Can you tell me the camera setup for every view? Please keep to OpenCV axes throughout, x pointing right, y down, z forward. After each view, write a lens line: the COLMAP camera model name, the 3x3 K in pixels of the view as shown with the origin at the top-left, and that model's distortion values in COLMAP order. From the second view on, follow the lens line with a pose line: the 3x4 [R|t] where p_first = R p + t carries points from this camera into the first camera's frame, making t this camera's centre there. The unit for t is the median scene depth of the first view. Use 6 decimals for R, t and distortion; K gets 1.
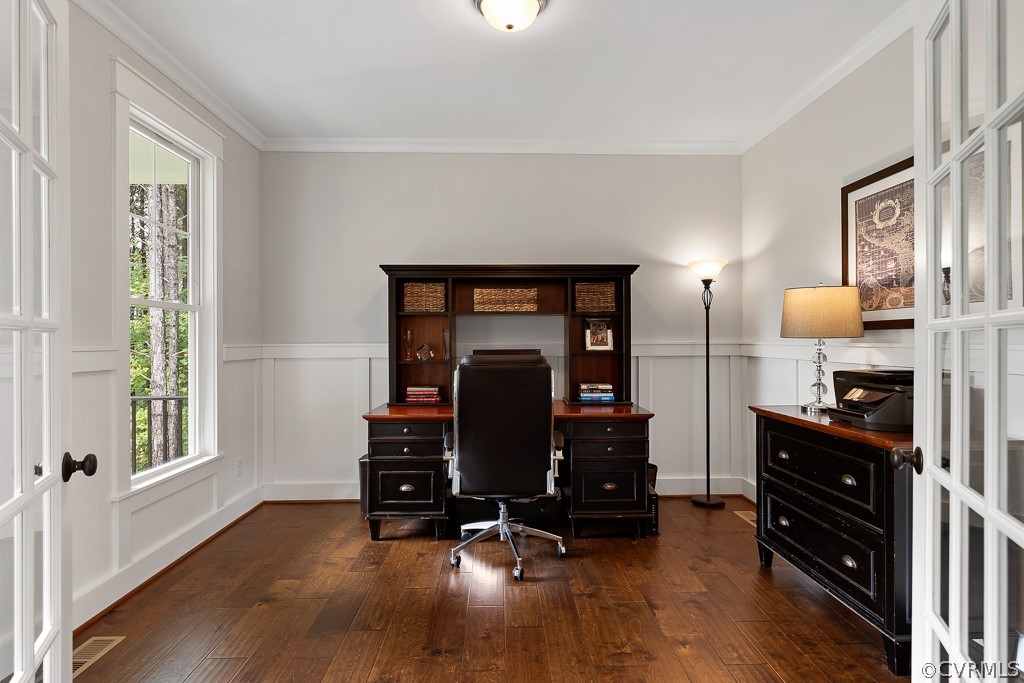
lens RADIAL K [[510.4, 0, 511.3], [0, 510.4, 342.1], [0, 0, 1]] dist [0.004218, 0.000545]
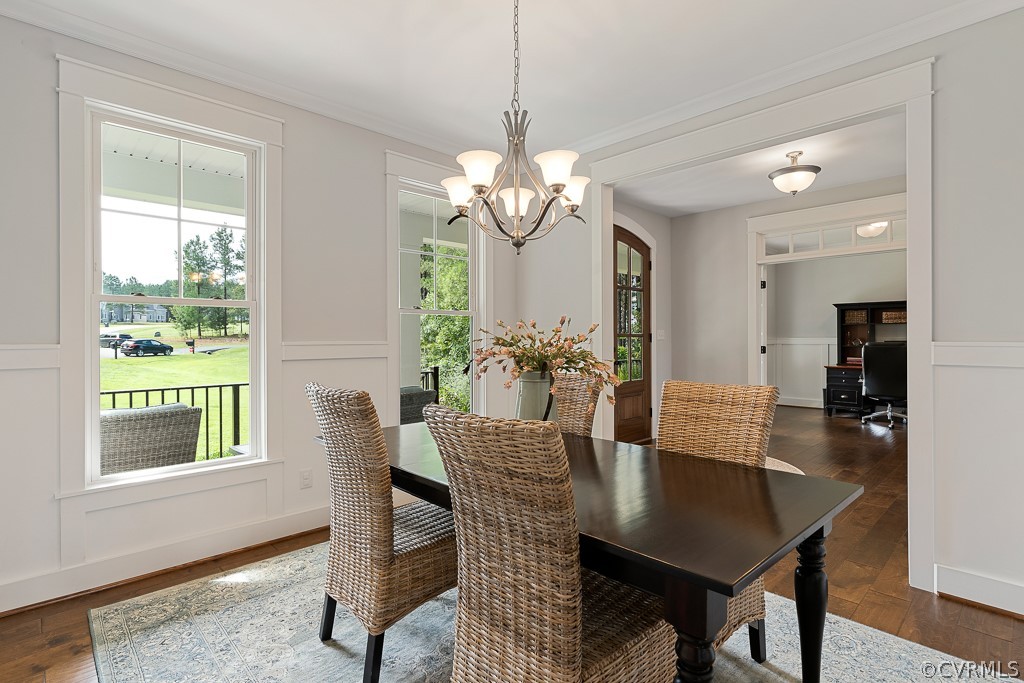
lens RADIAL K [[510.4, 0, 511.7], [0, 510.4, 339.3], [0, 0, 1]] dist [0.004218, 0.000545]
pose [[0.661687, 0.001643, -0.749778, 0.520060], [-0.000160, 0.999998, 0.002051, 0.005921], [0.749780, -0.001237, 0.661686, -1.638757]]
